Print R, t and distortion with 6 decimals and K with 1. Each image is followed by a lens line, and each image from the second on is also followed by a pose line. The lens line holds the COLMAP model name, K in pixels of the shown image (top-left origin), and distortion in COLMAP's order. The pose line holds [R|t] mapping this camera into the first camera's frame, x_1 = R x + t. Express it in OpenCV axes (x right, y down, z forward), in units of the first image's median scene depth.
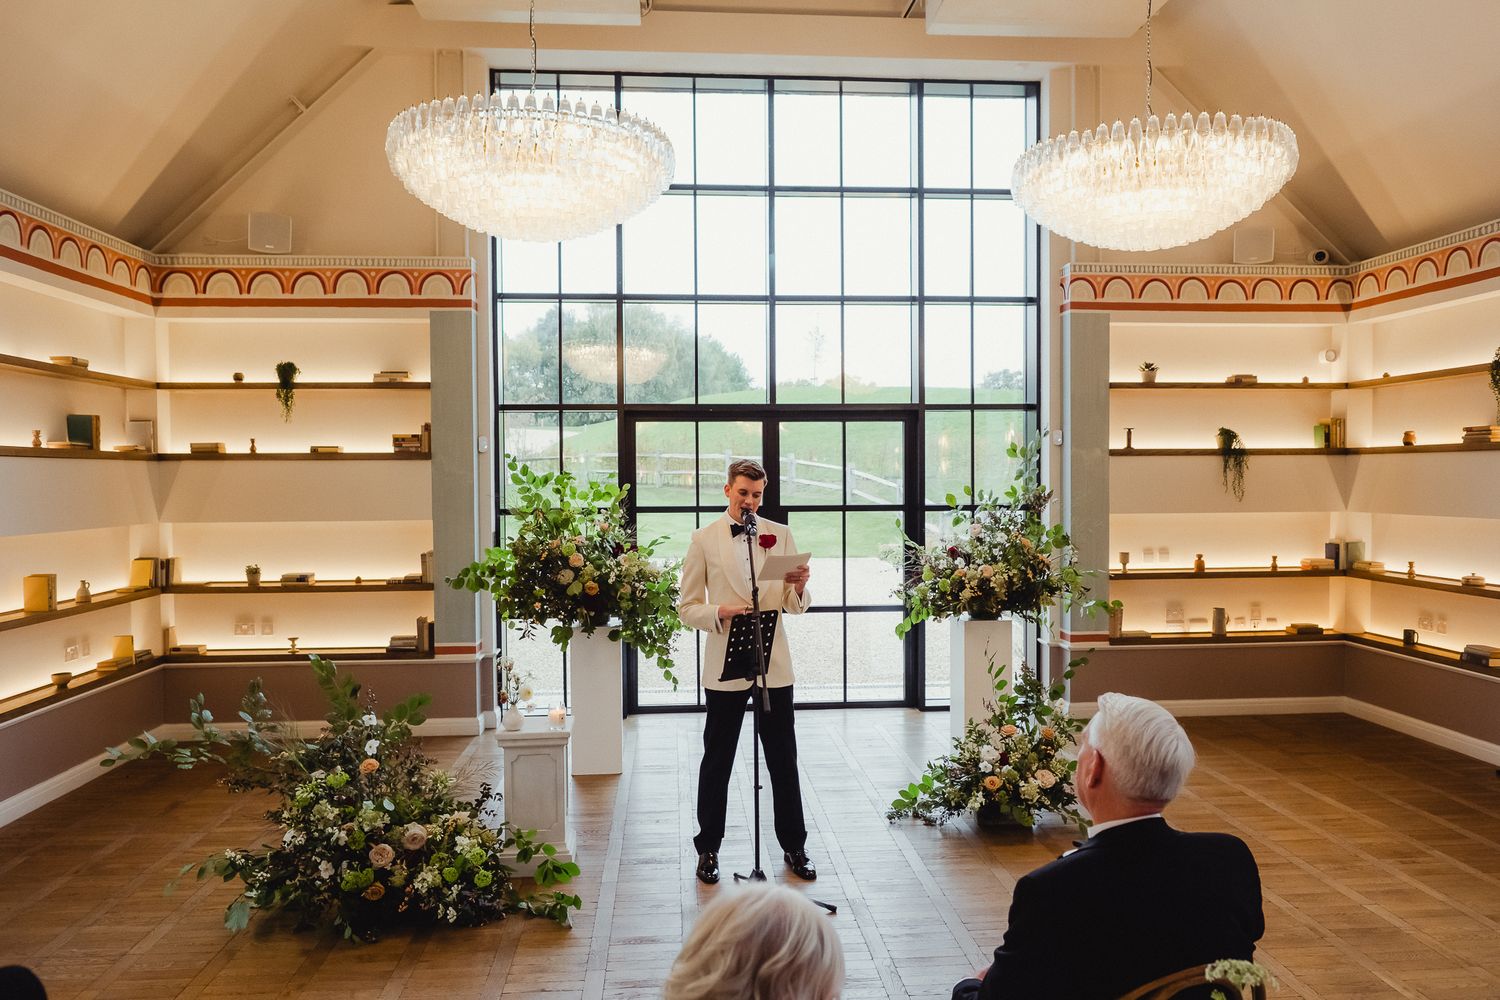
lens RADIAL K [[1063.8, 0, 757.1], [0, 1063.8, 497.6], [0, 0, 1]] dist [-0.012794, 0.009601]
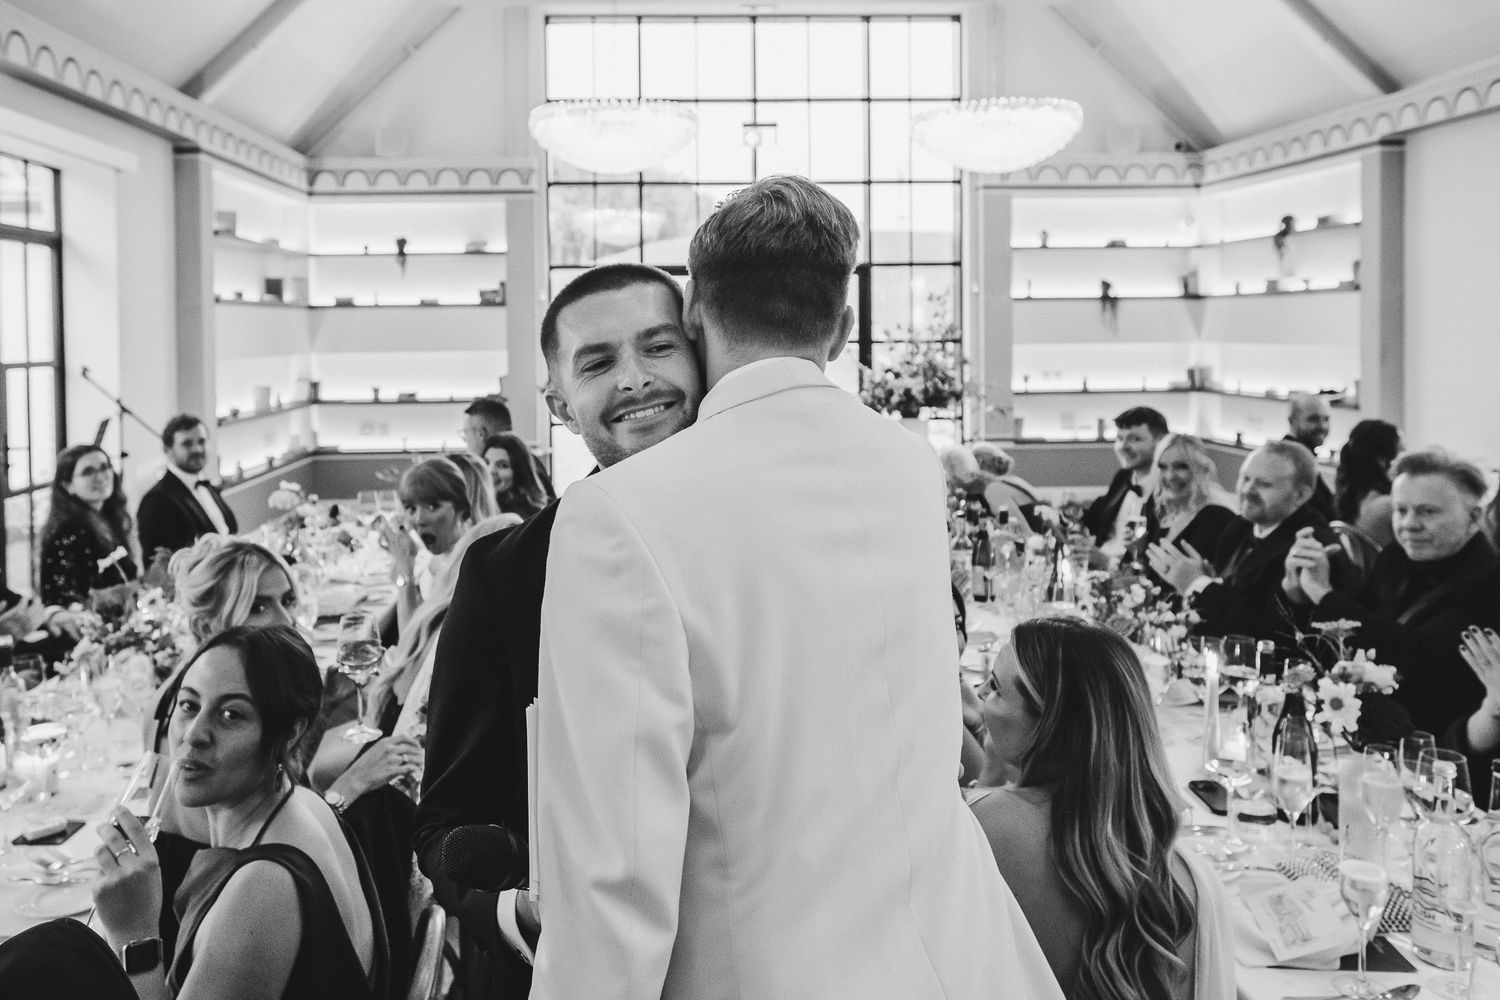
lens RADIAL K [[1211.5, 0, 688.0], [0, 1211.5, 345.3], [0, 0, 1]] dist [0.004865, 0.006449]
pose [[0.999522, -0.004773, -0.030542, -0.026603], [0.004640, 0.999979, -0.004415, 0.020842], [0.030563, 0.004271, 0.999524, -0.540871]]
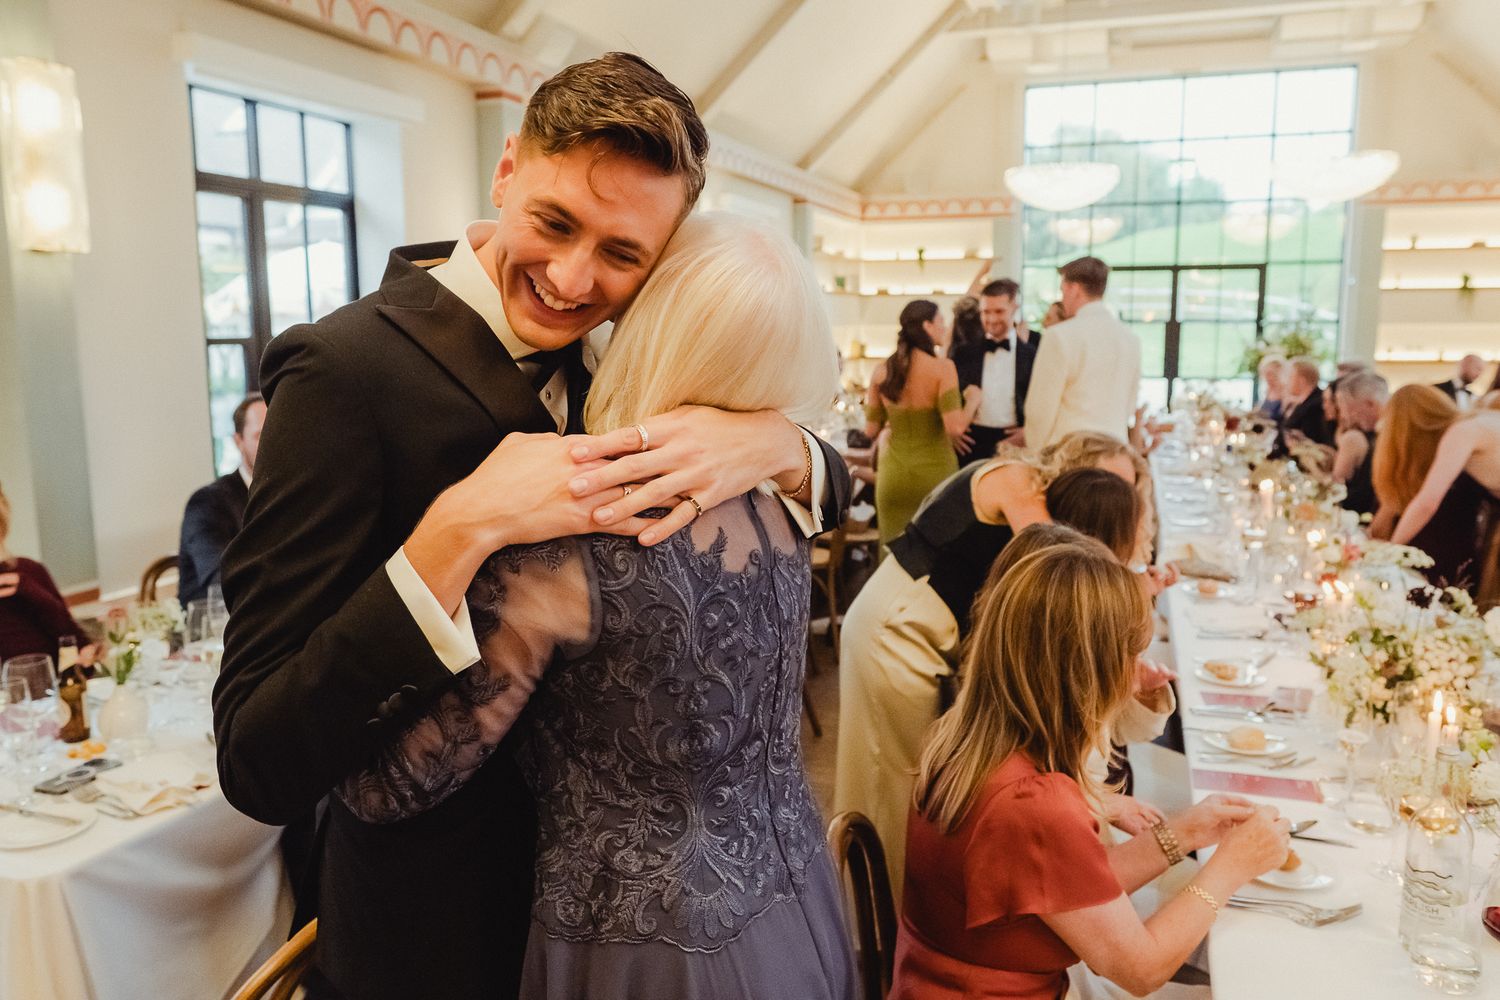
lens RADIAL K [[1211.5, 0, 757.5], [0, 1211.5, 491.4], [0, 0, 1]] dist [0.004865, 0.006449]
pose [[0.925377, 0.056736, -0.374777, 0.160587], [-0.010002, 0.992045, 0.125484, 0.047398], [0.378915, -0.112371, 0.918584, -1.281840]]
